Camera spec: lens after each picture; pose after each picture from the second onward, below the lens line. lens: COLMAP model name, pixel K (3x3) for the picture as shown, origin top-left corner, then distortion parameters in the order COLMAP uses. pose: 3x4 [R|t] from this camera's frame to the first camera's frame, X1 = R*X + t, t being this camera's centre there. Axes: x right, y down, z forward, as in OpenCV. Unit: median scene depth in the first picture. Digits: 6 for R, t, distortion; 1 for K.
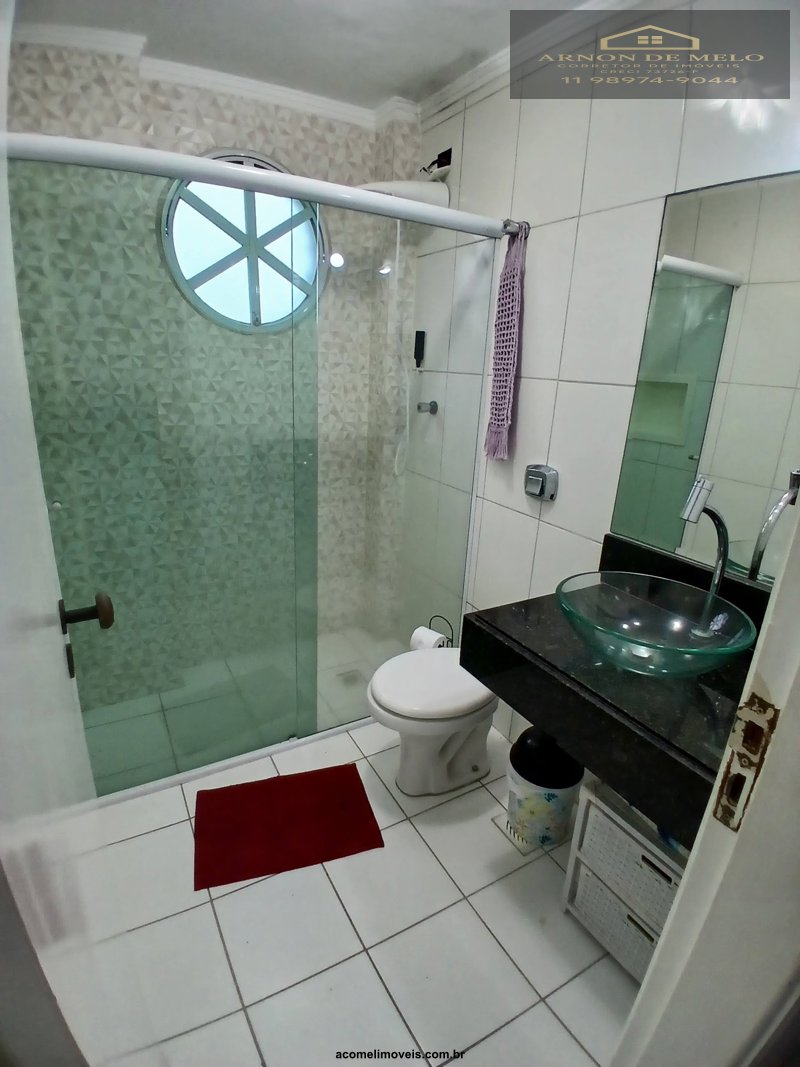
lens RADIAL K [[531.6, 0, 397.4], [0, 531.6, 535.6], [0, 0, 1]] dist [0.009801, -0.050688]
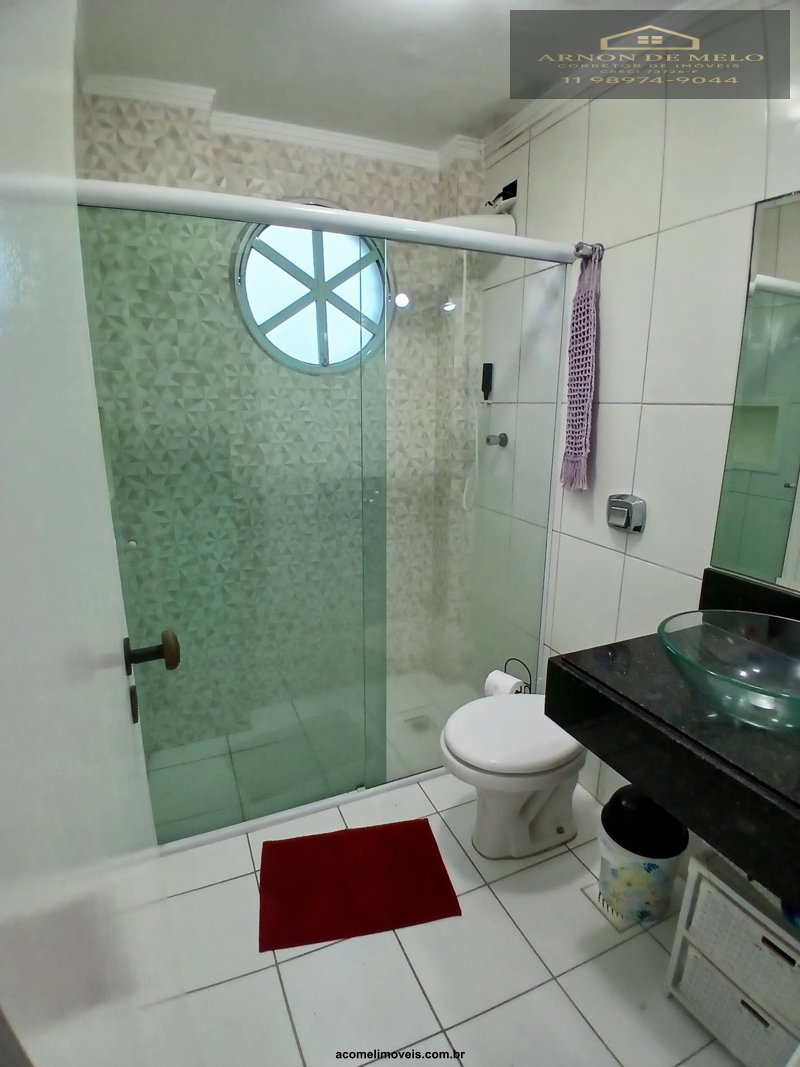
lens RADIAL K [[531.6, 0, 397.4], [0, 531.6, 535.6], [0, 0, 1]] dist [0.009801, -0.050688]
pose [[0.993078, -0.015908, -0.116379, -0.017498], [0.007205, 0.997171, -0.074821, 0.005002], [0.117240, 0.073465, 0.990383, 0.043407]]
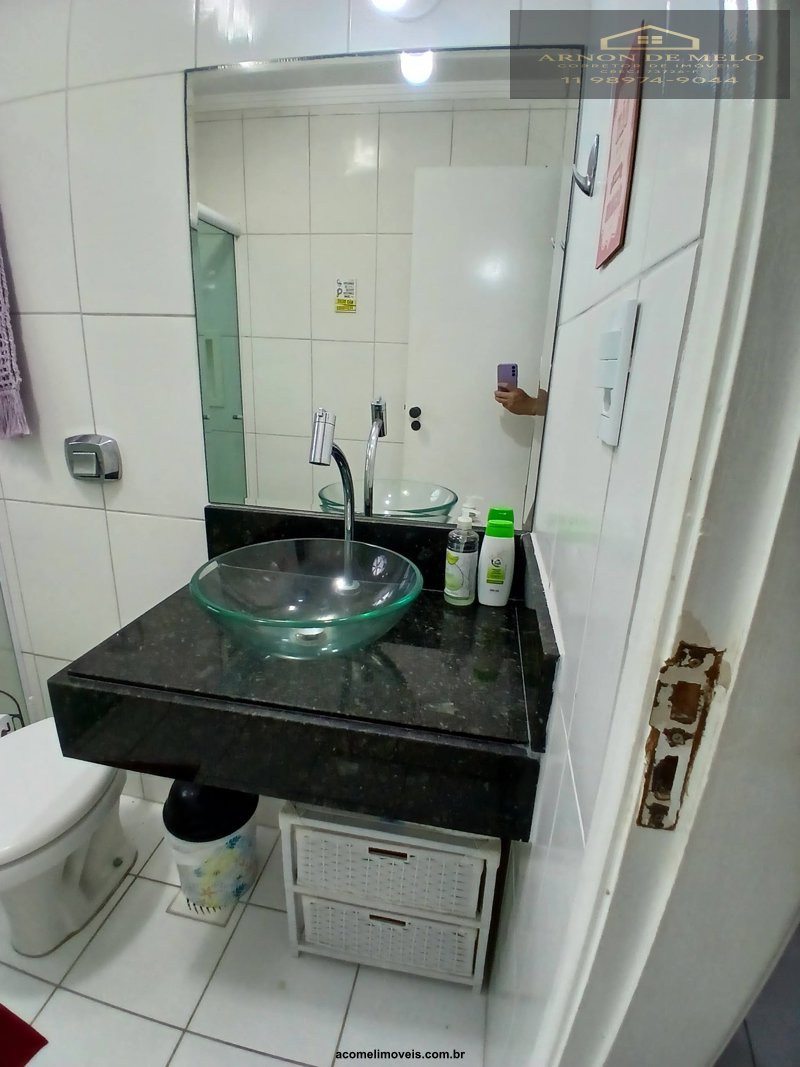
lens RADIAL K [[531.6, 0, 397.4], [0, 531.6, 535.6], [0, 0, 1]] dist [0.009801, -0.050688]
pose [[0.650047, -0.252320, 0.716780, -0.004370], [0.226836, 0.964689, 0.133872, -0.002094], [-0.725248, 0.075568, 0.684328, 0.219452]]
